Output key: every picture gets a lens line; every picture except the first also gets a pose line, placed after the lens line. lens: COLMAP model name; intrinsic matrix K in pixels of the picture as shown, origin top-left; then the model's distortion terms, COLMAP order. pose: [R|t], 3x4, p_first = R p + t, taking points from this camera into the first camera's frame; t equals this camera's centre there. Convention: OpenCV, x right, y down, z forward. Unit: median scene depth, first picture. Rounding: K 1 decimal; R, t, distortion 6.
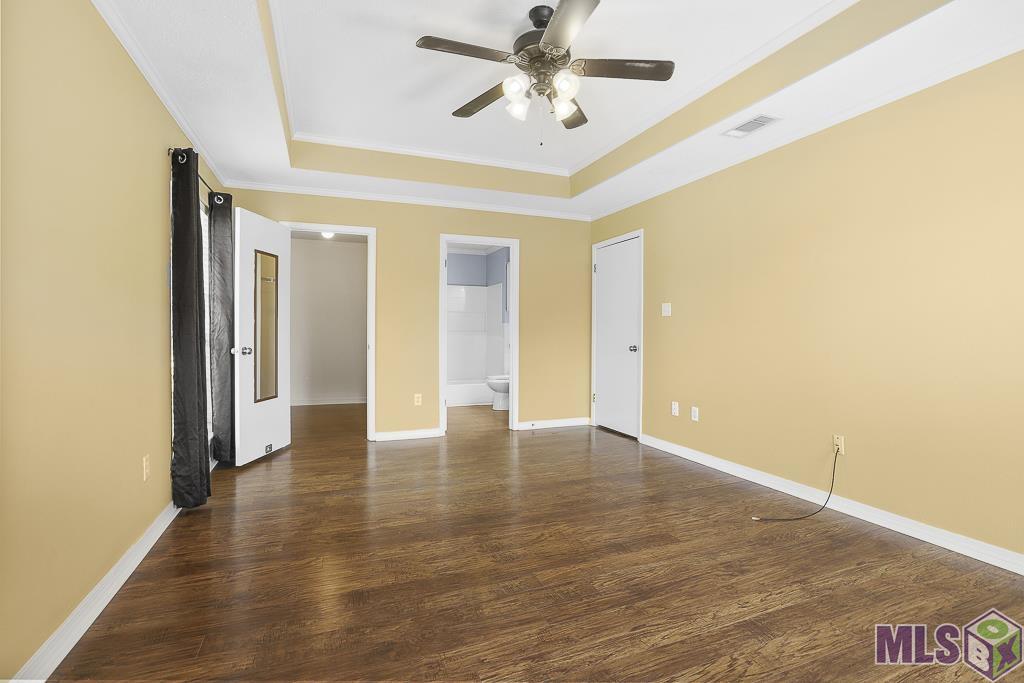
lens RADIAL K [[493.2, 0, 511.6], [0, 493.2, 341.3], [0, 0, 1]] dist [0.001784, 0.000345]
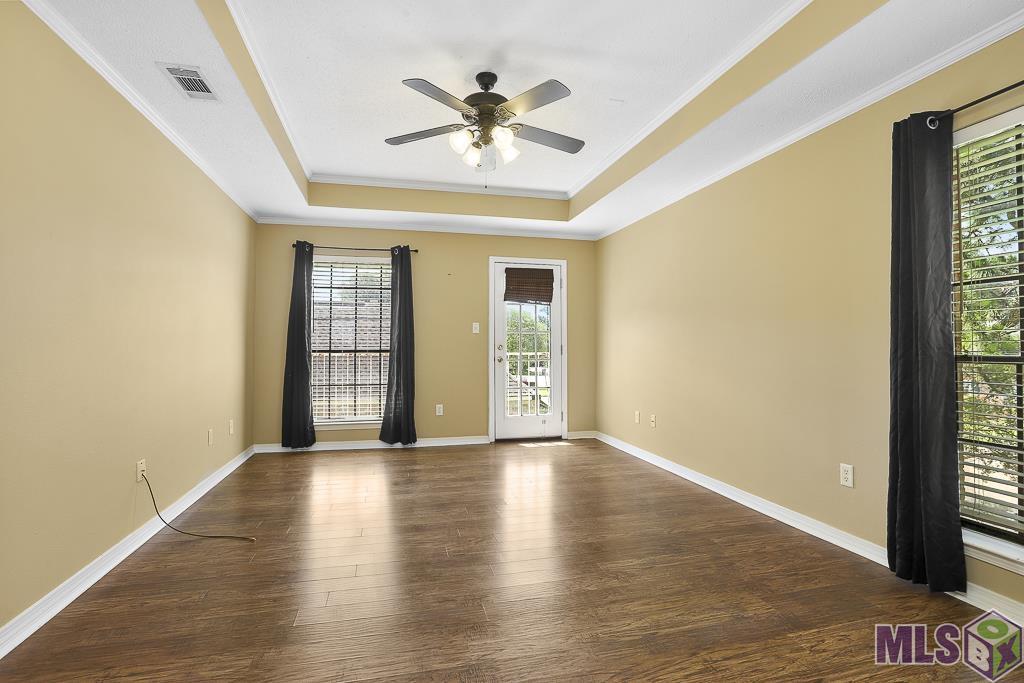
lens RADIAL K [[493.2, 0, 514.4], [0, 493.2, 340.3], [0, 0, 1]] dist [0.001784, 0.000345]
pose [[-0.992517, -0.004330, 0.122028, -0.138114], [-0.003779, 0.999982, 0.004746, -0.039656], [-0.122046, 0.004249, -0.992515, 1.977673]]
